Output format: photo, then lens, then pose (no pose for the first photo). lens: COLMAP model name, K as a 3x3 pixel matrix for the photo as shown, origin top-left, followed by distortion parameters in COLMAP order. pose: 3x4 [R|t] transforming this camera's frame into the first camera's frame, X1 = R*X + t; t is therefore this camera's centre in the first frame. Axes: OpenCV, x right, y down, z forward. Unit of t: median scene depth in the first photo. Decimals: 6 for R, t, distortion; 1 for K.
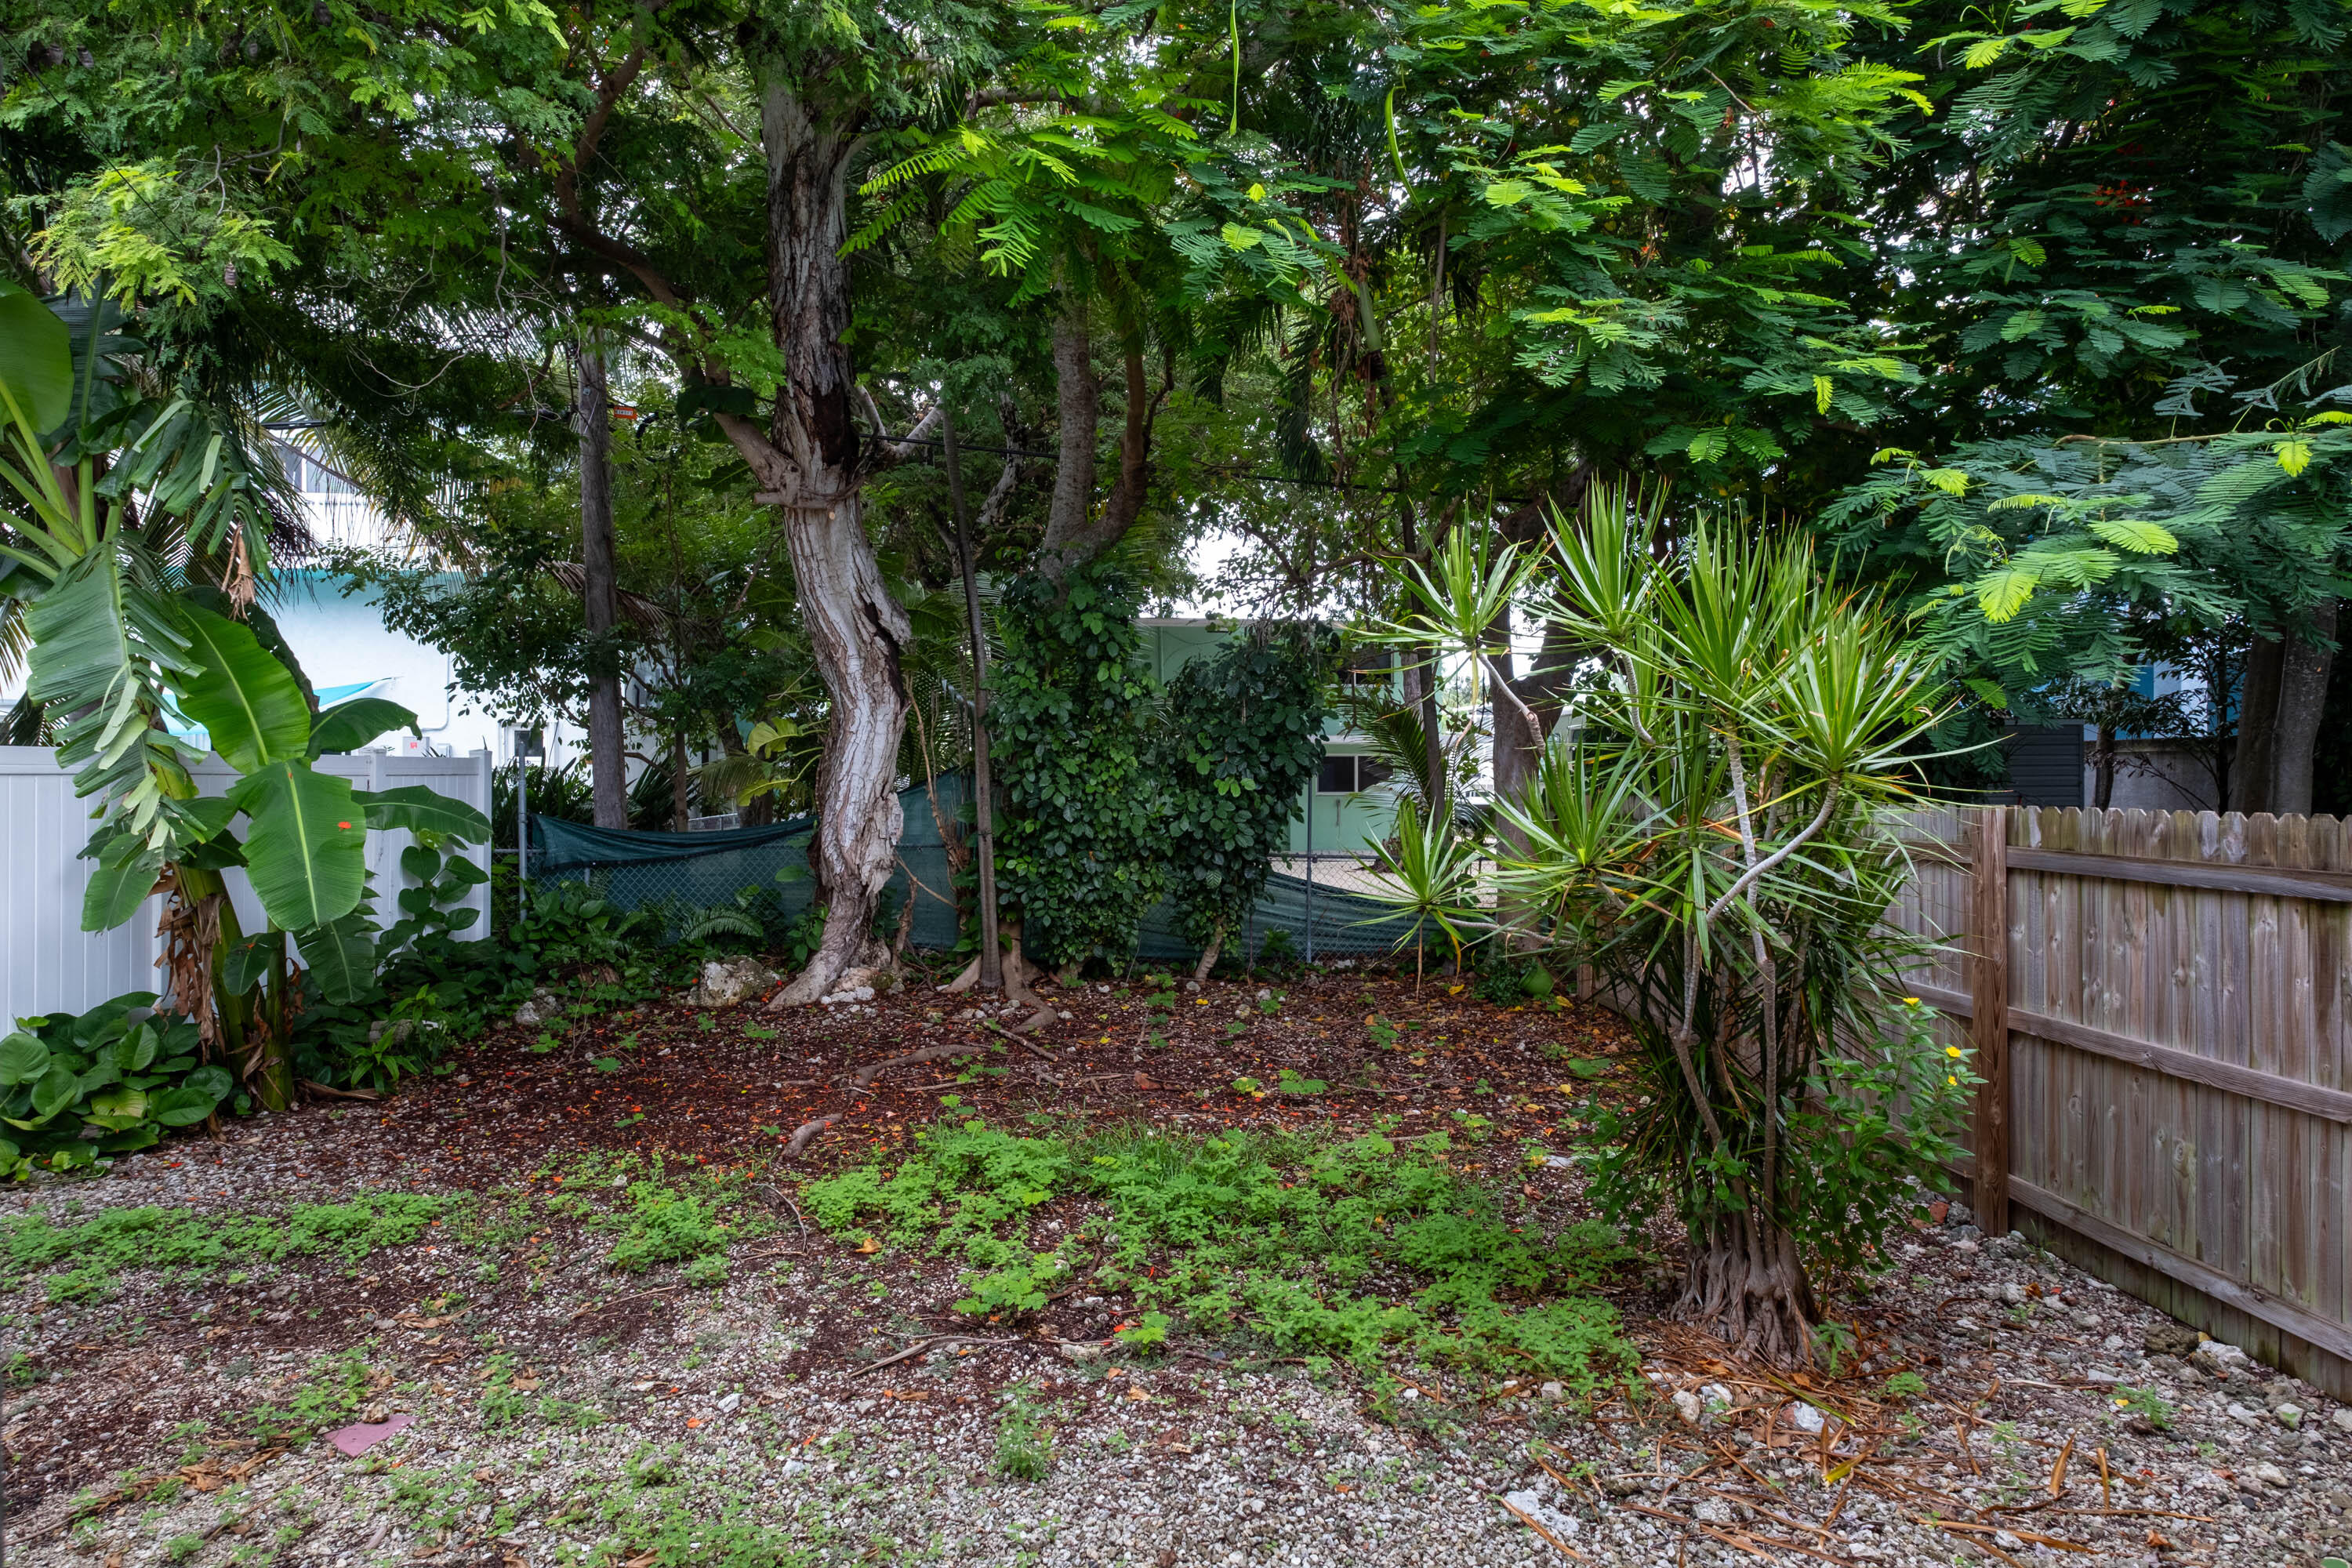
lens RADIAL K [[1244.3, 0, 1171.7], [0, 1244.3, 780.0], [0, 0, 1]] dist [0.002456, -0.000070]
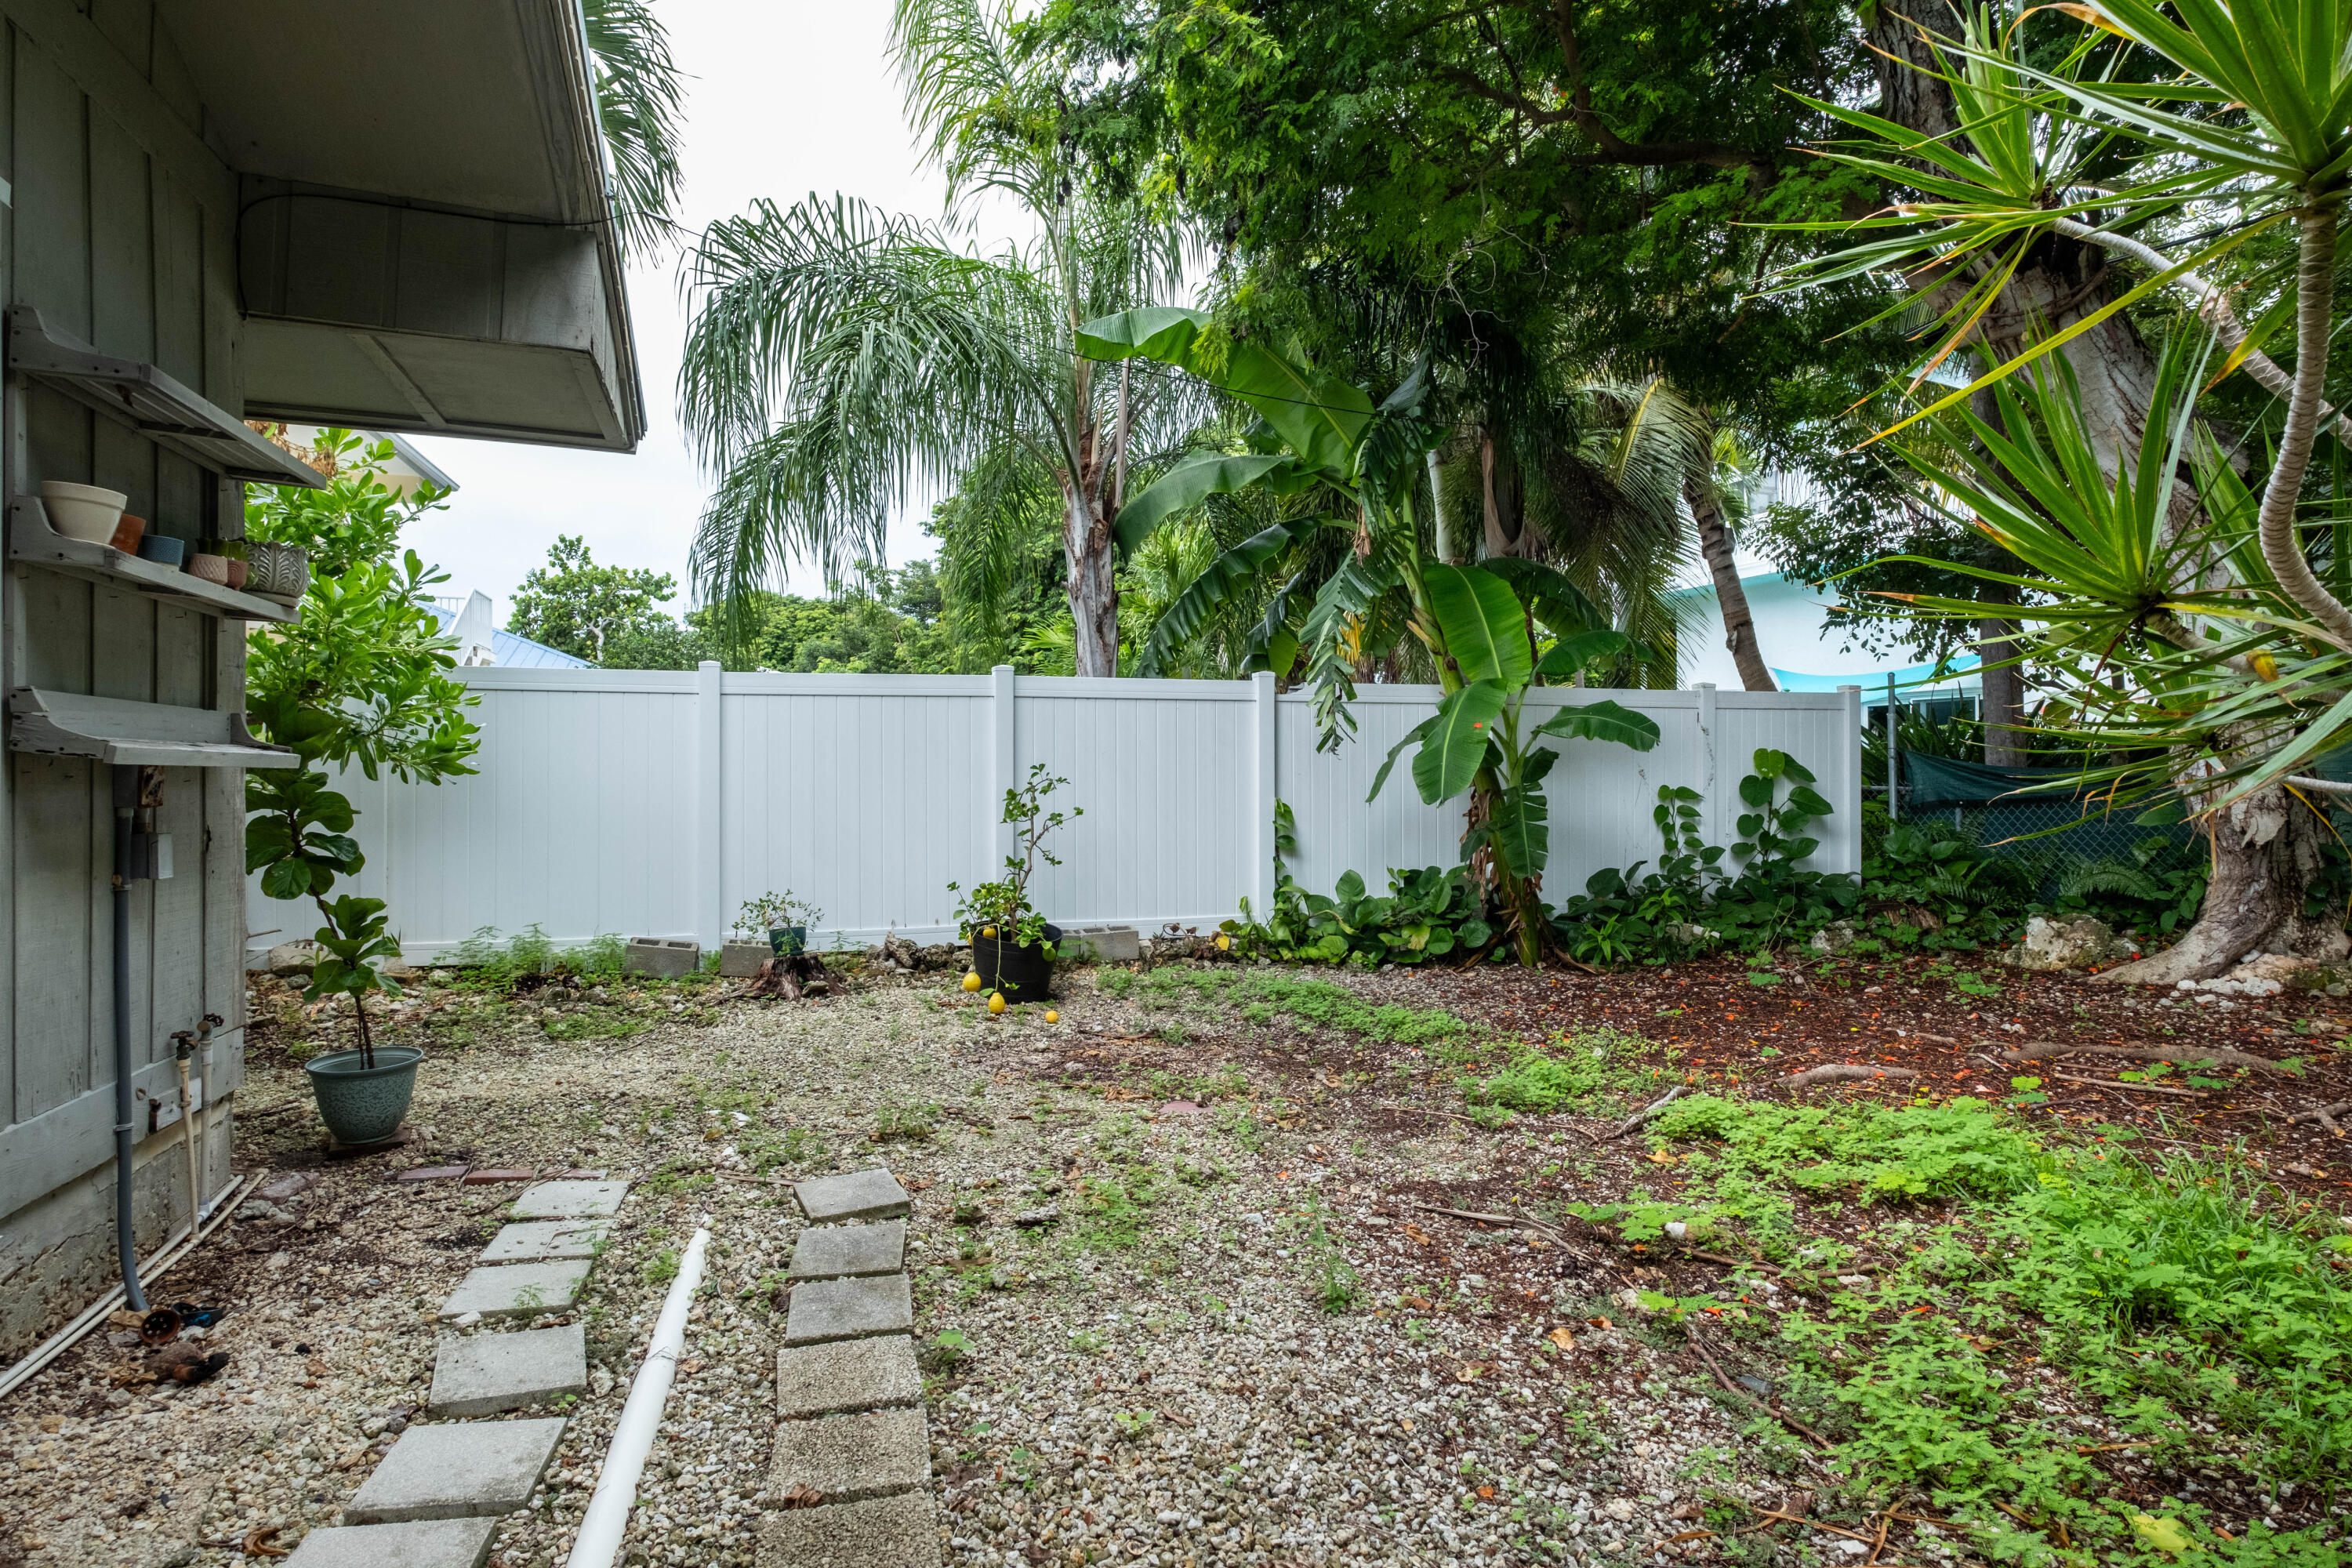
lens RADIAL K [[1244.3, 0, 1176.0], [0, 1244.3, 784.9], [0, 0, 1]] dist [0.002456, -0.000070]
pose [[0.286745, 0.005362, -0.957992, 0.264777], [0.001491, 0.999981, 0.006044, 0.052223], [0.958006, -0.003161, 0.286732, 0.210635]]
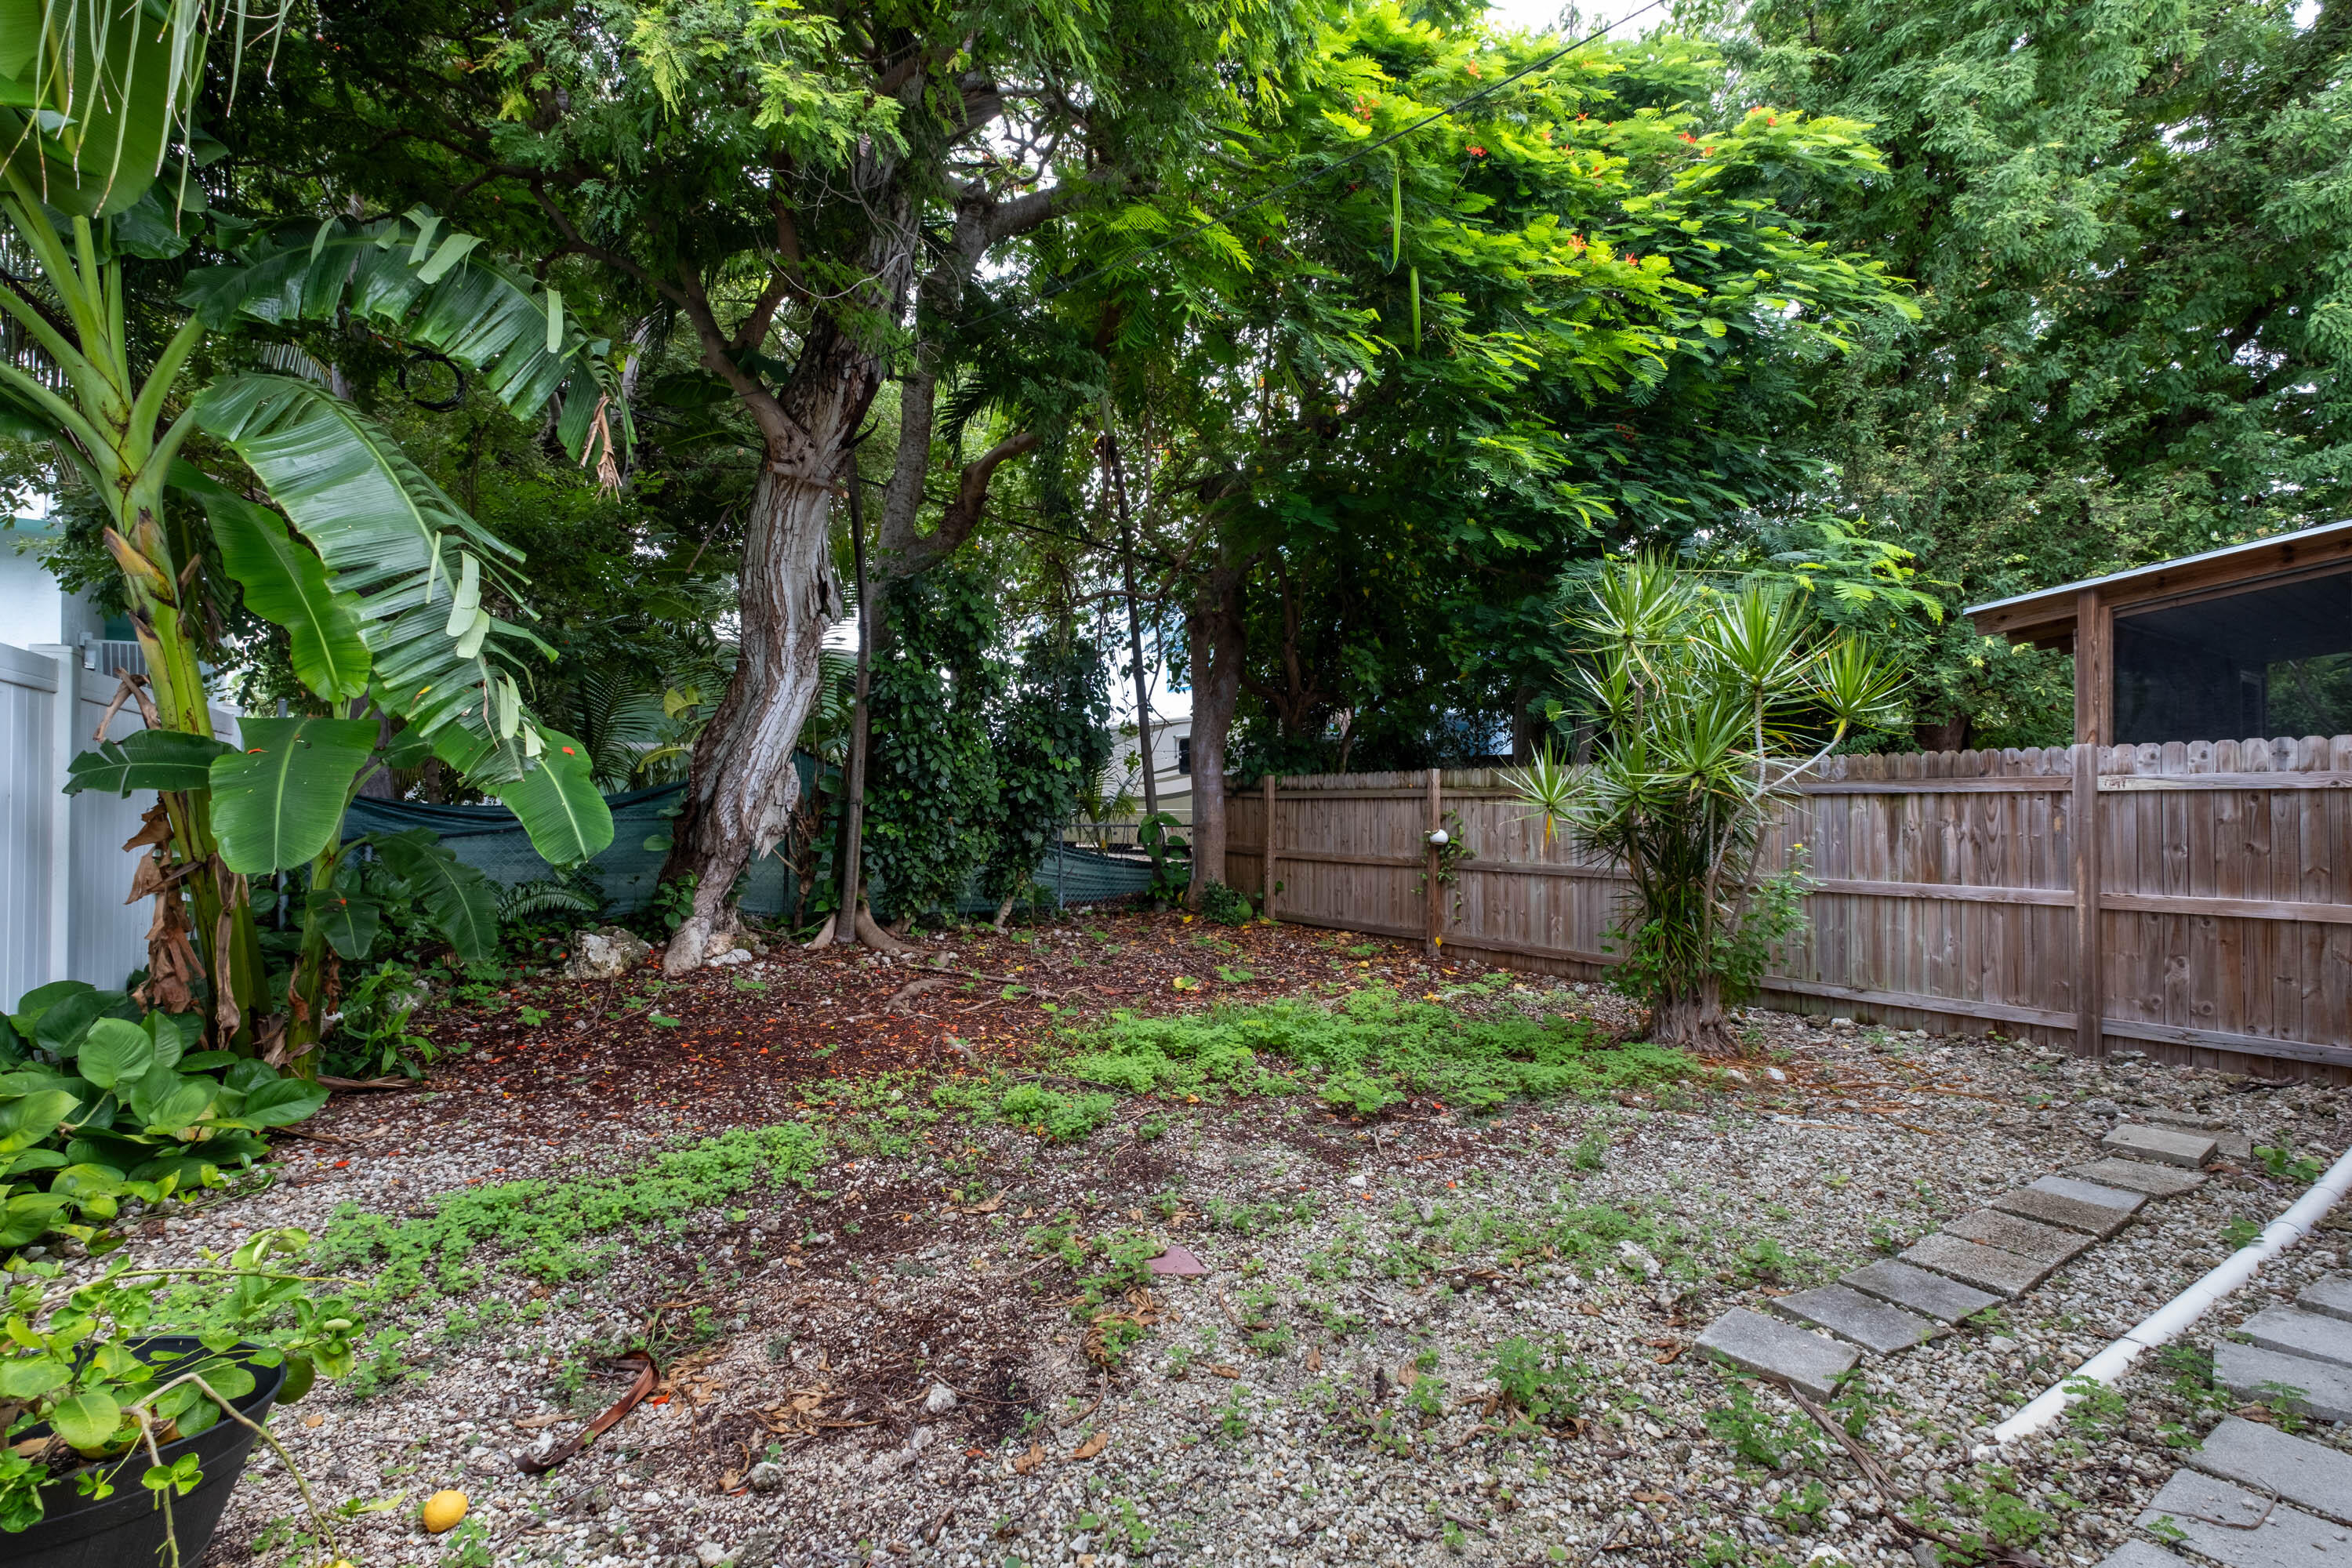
lens RADIAL K [[1016.8, 0, 1173.0], [0, 1016.8, 788.7], [0, 0, 1]] dist [-0.004327, -0.000365]
pose [[0.838542, 0.005640, 0.544808, -0.421545], [0.000968, 0.999929, -0.011841, 0.043352], [-0.544836, 0.010457, 0.838477, 0.090144]]
